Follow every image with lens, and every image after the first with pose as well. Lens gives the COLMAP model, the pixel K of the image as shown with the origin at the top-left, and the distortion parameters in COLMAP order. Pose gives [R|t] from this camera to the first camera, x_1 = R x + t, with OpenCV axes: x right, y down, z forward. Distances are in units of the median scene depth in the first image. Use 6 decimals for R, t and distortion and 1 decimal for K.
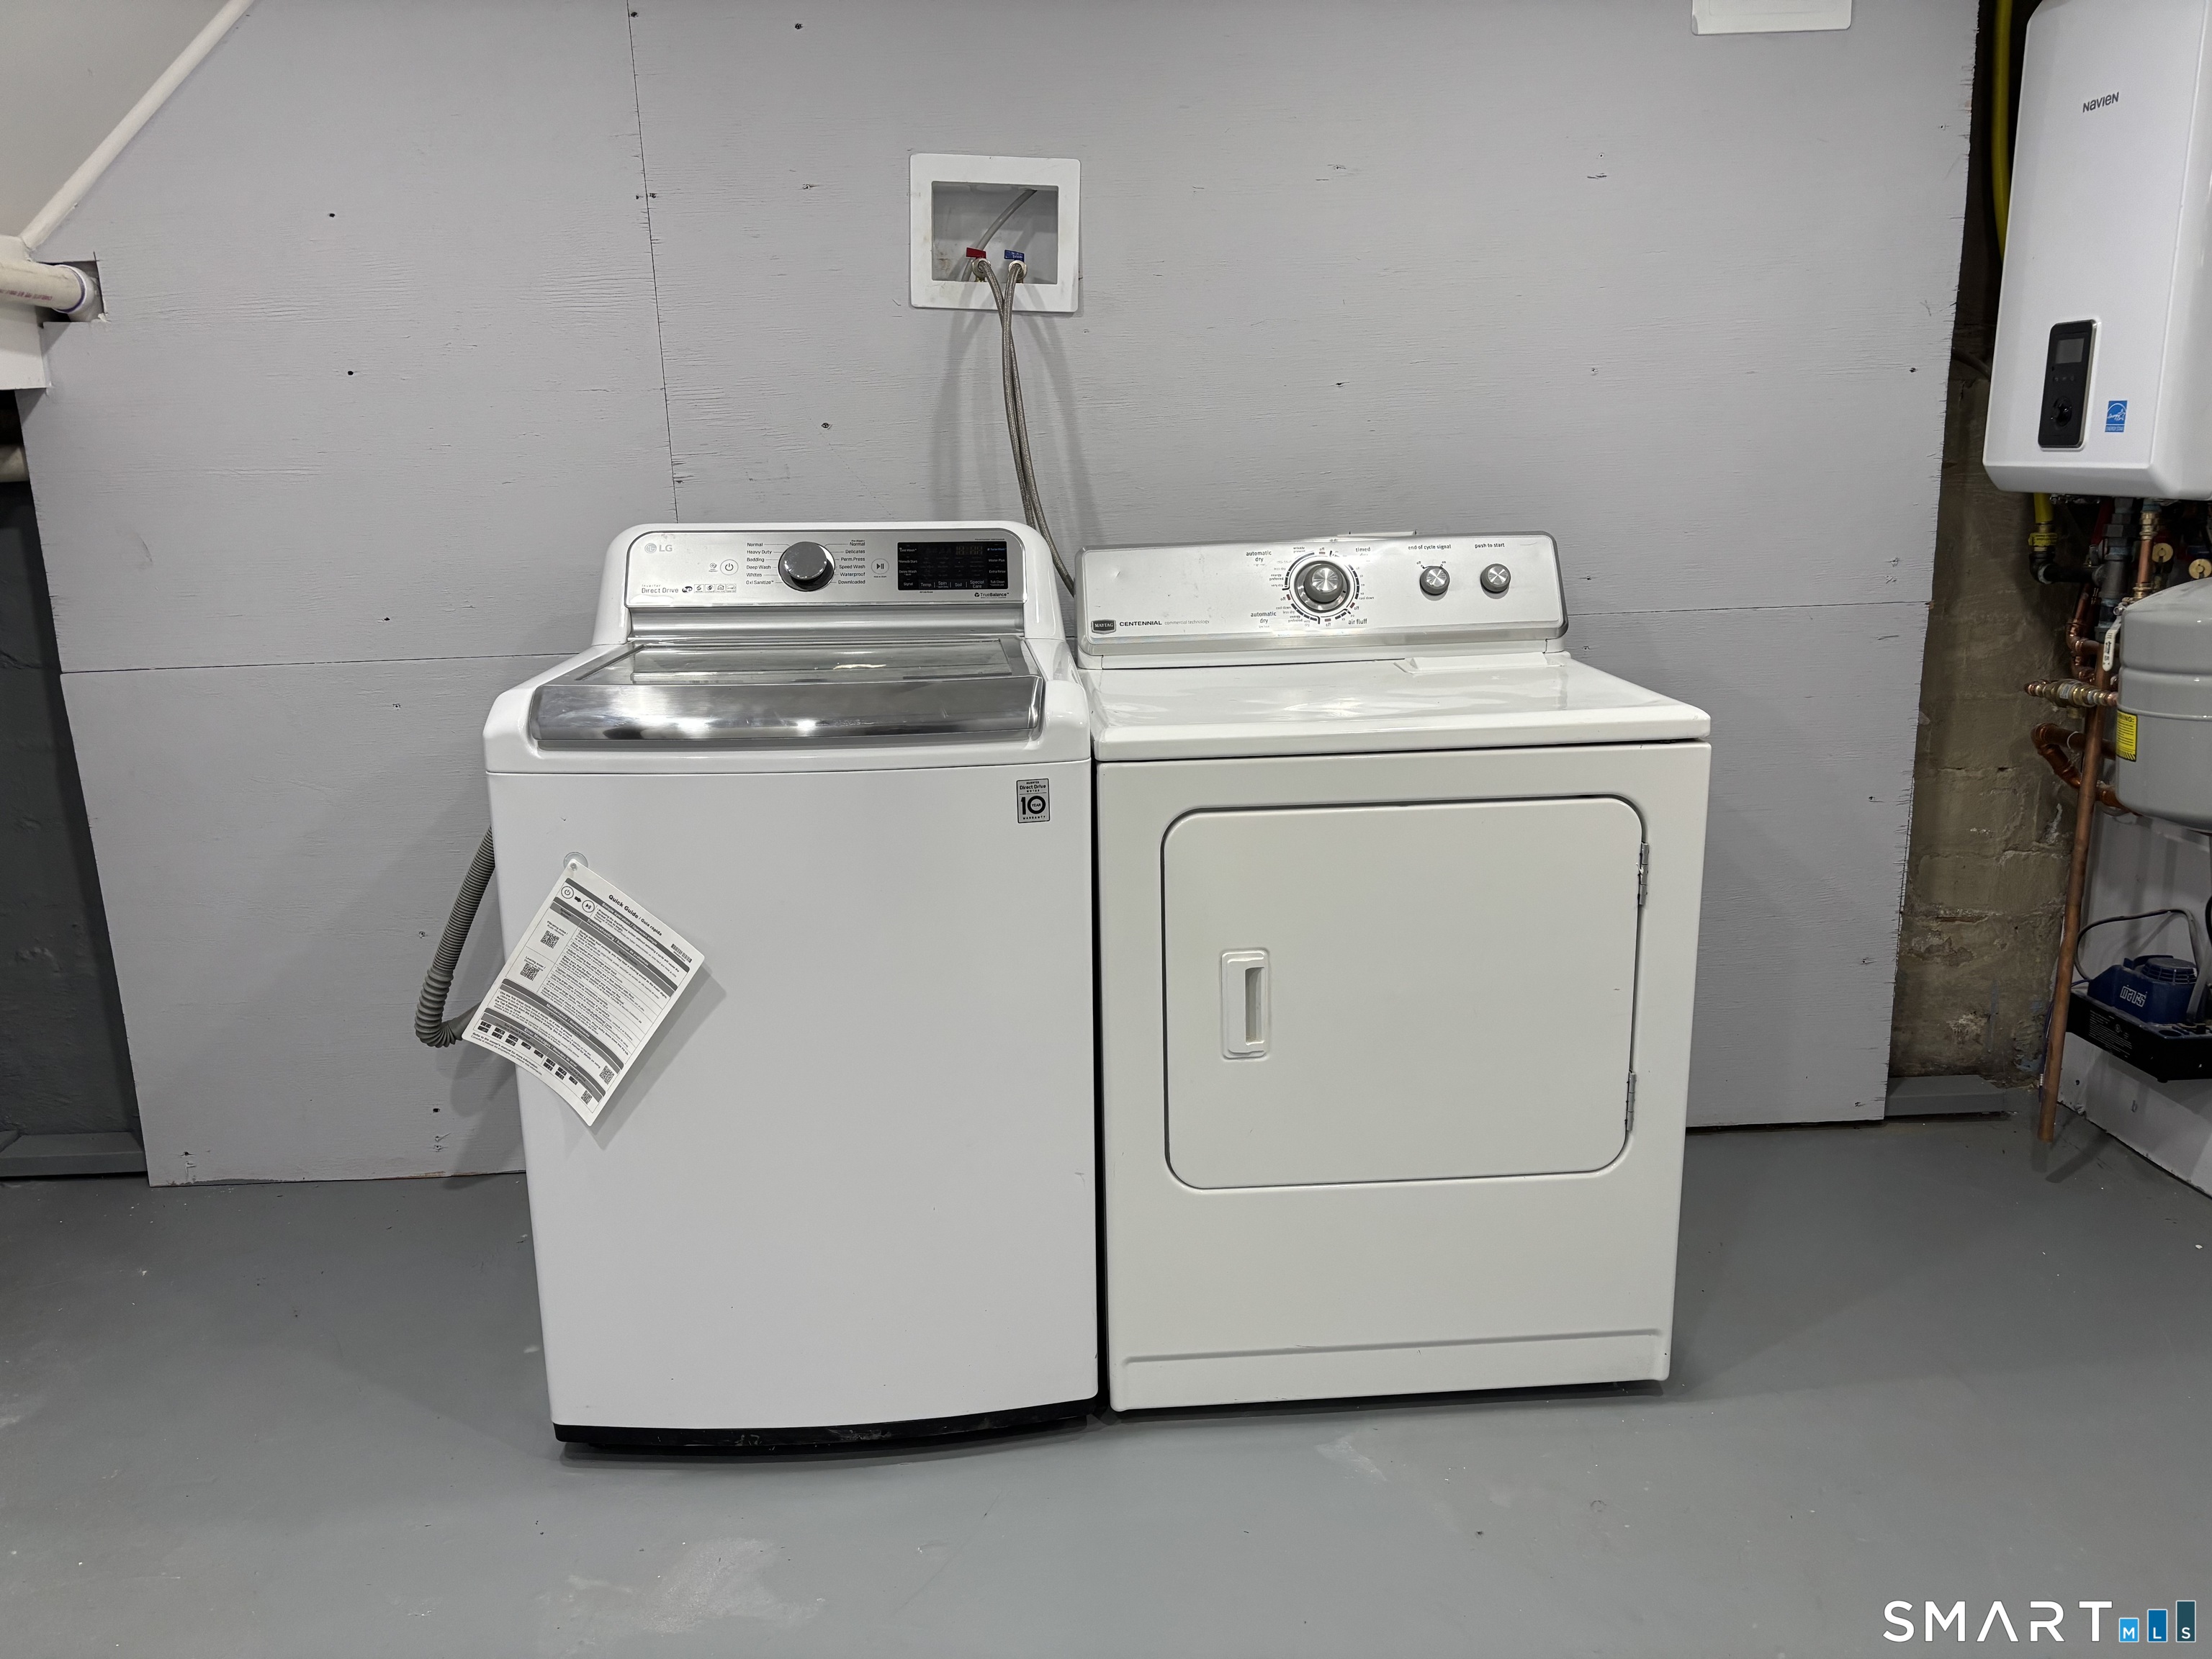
lens RADIAL K [[1669.1, 0, 1106.7], [0, 1669.1, 855.0], [0, 0, 1]] dist [0.007481, -0.002637]
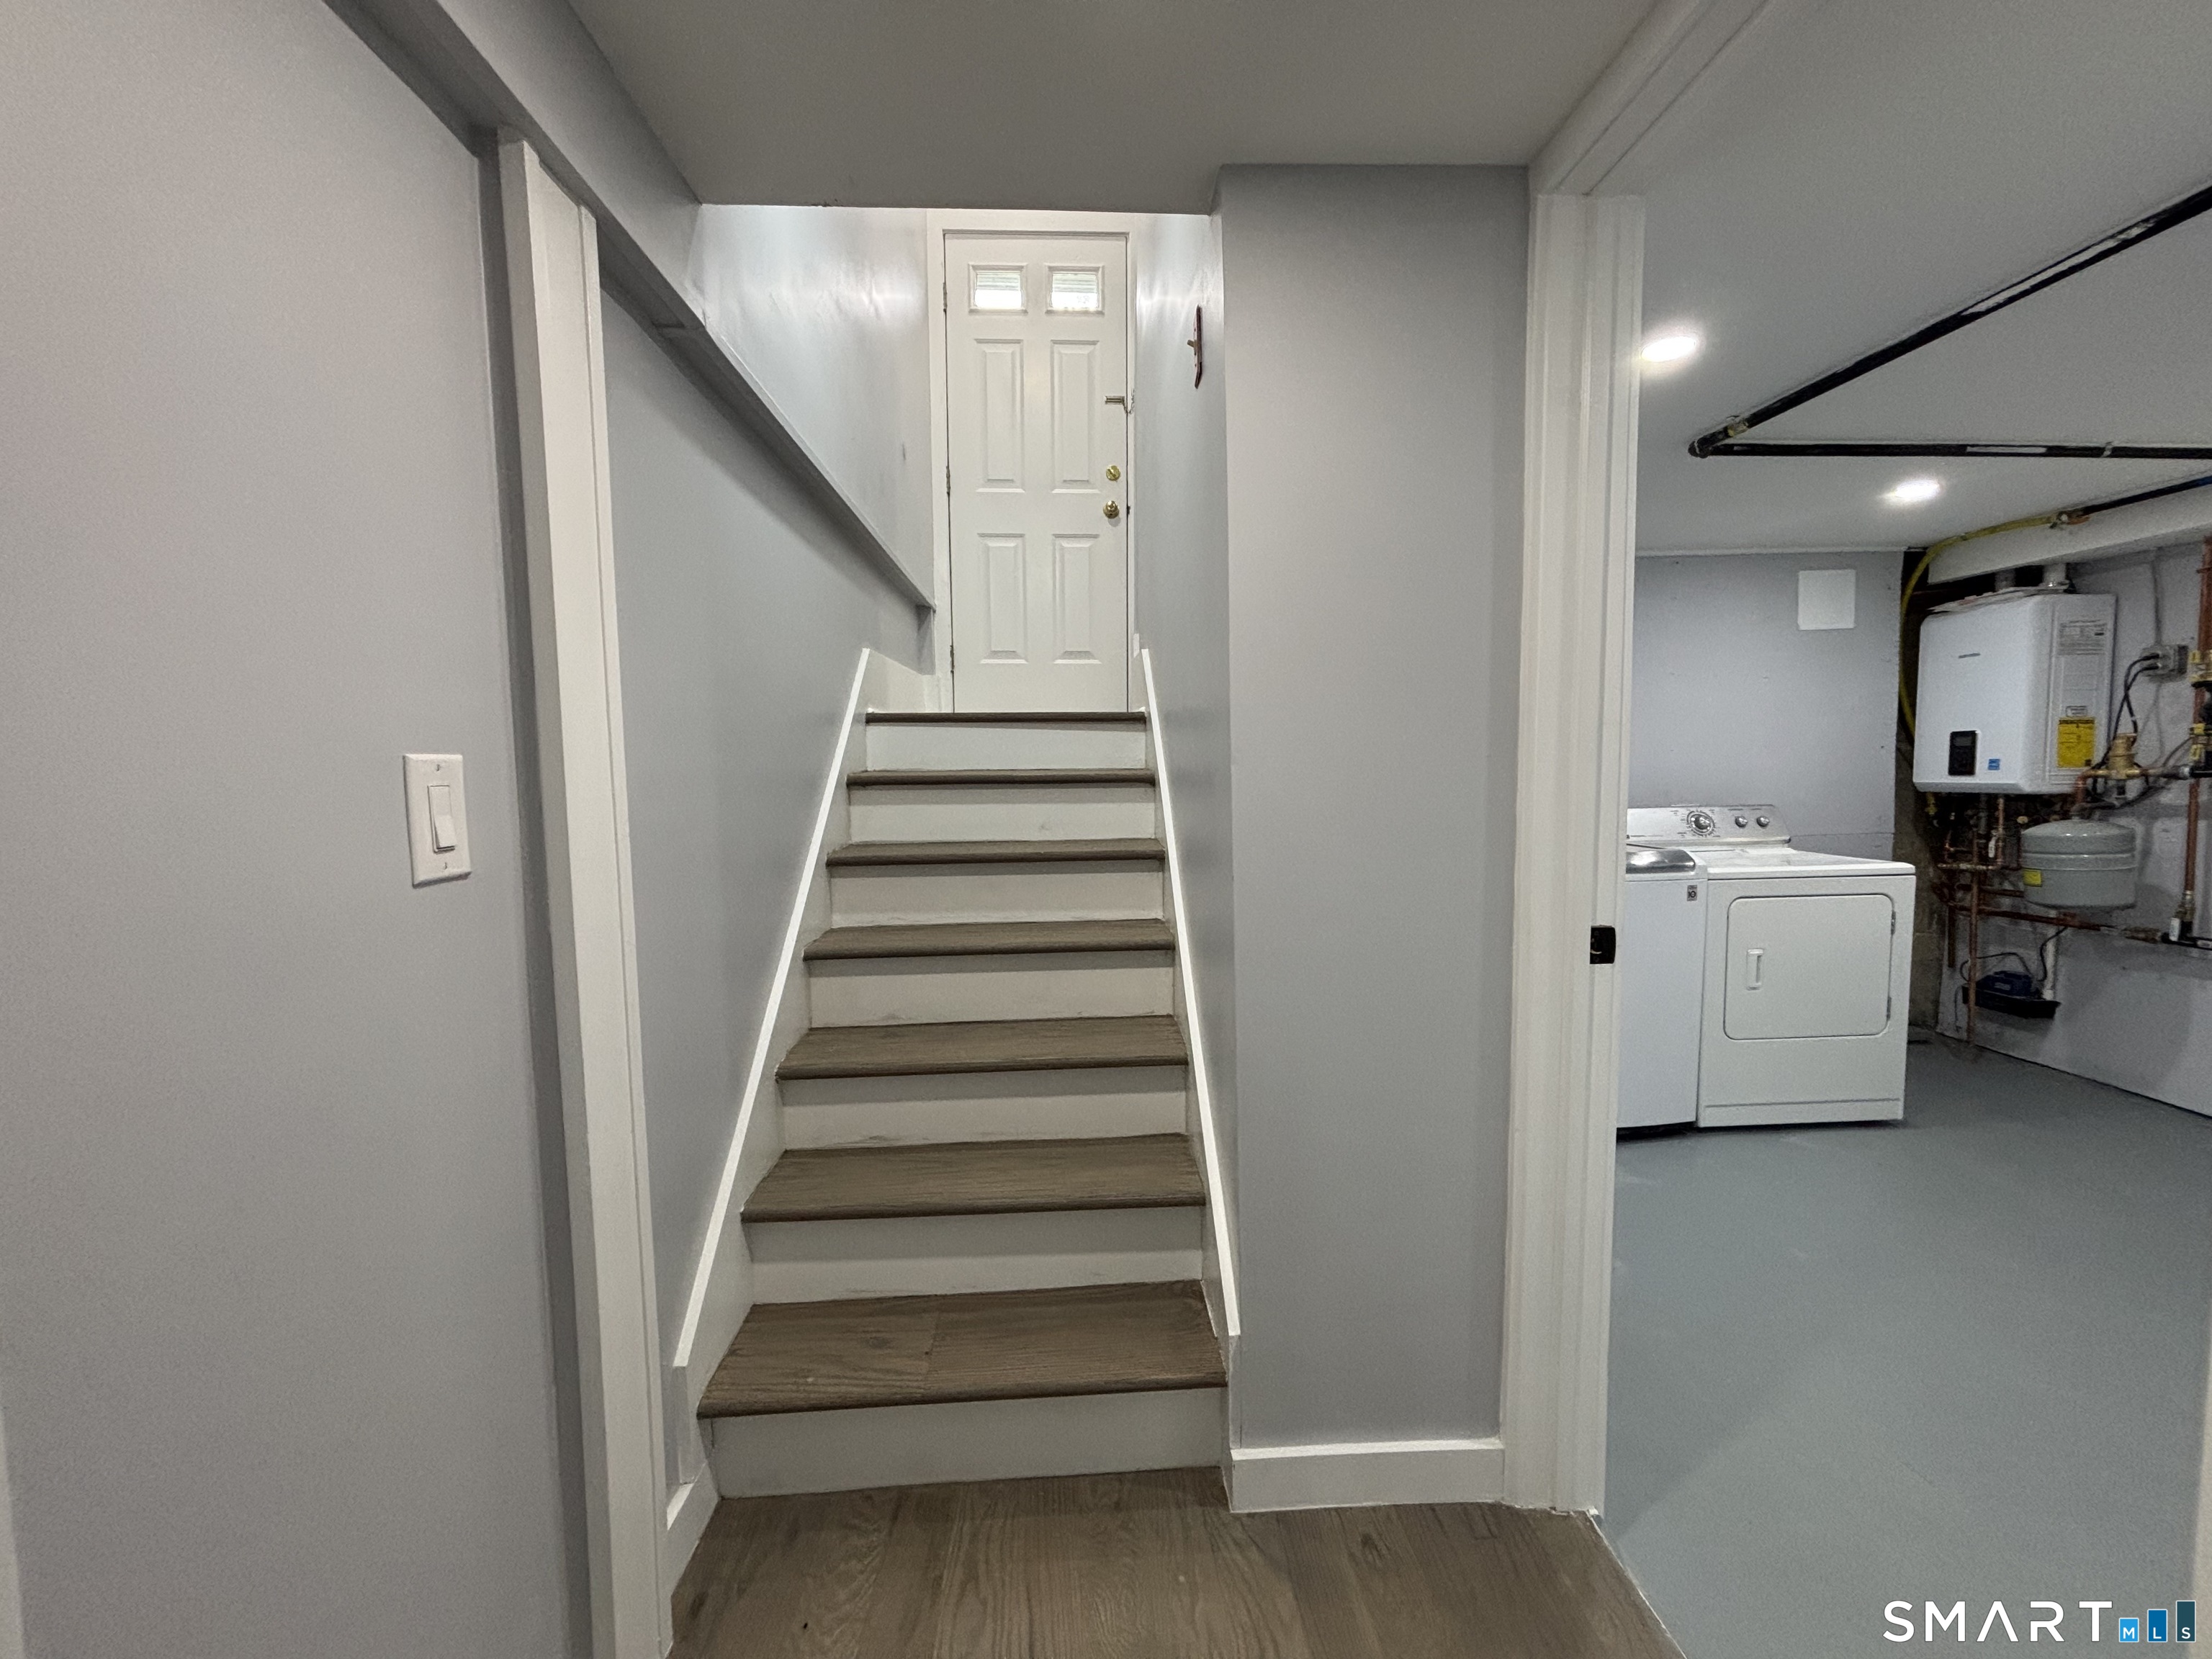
lens RADIAL K [[891.3, 0, 1090.2], [0, 891.3, 829.3], [0, 0, 1]] dist [0.000801, 0.000433]
pose [[0.999945, 0.007215, -0.007592, -0.864641], [-0.008411, 0.985129, -0.171608, 0.106592], [0.006241, 0.171663, 0.985136, -0.435018]]
